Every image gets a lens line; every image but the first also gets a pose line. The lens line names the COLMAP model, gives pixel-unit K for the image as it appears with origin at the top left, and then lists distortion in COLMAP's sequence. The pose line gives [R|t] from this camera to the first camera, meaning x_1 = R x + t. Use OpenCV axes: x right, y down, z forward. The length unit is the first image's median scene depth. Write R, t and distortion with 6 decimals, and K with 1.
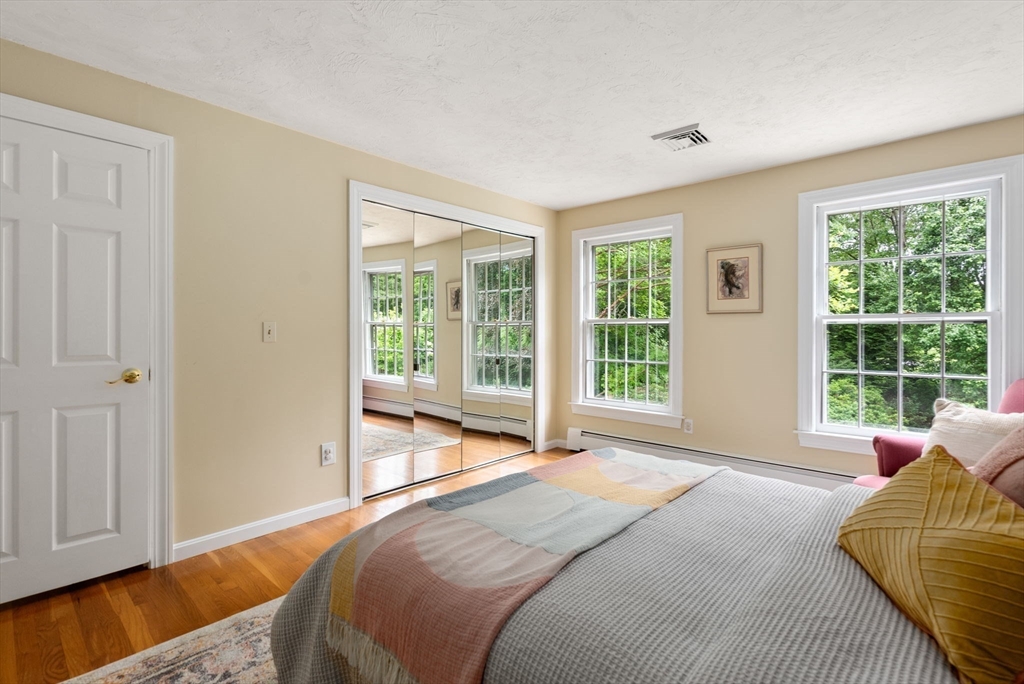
lens RADIAL K [[477.7, 0, 519.1], [0, 477.7, 337.9], [0, 0, 1]] dist [-0.006261, -0.000862]
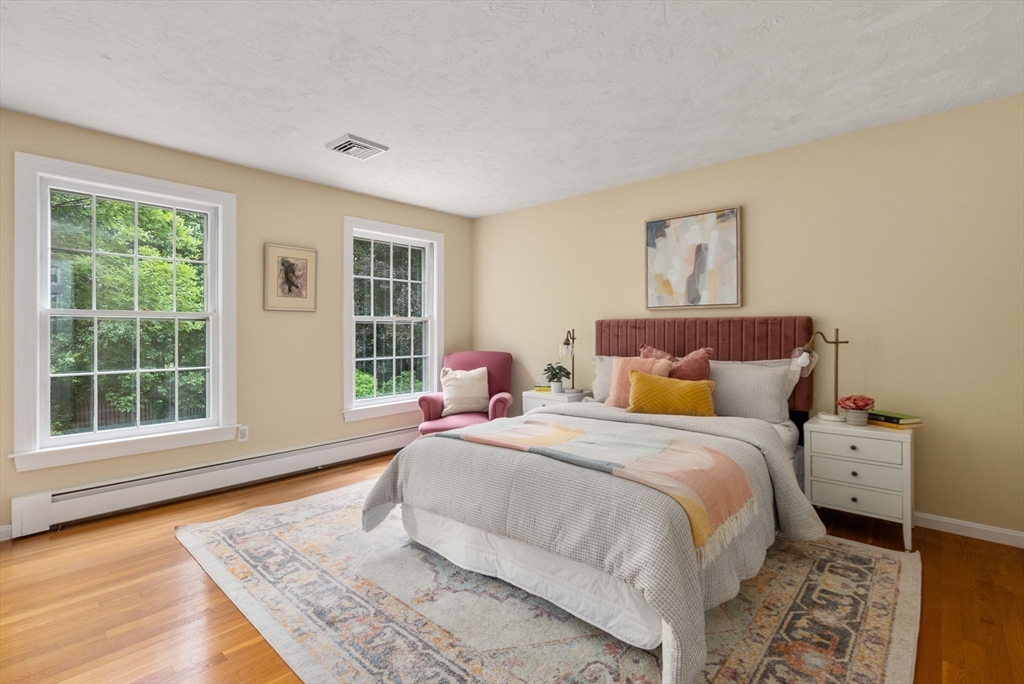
lens RADIAL K [[477.7, 0, 517.6], [0, 477.7, 337.4], [0, 0, 1]] dist [-0.006261, -0.000862]
pose [[-0.027336, -0.017491, 0.999473, -0.596715], [0.008885, 0.999803, 0.017740, -0.008553], [-0.999587, 0.009365, -0.027175, 0.543263]]
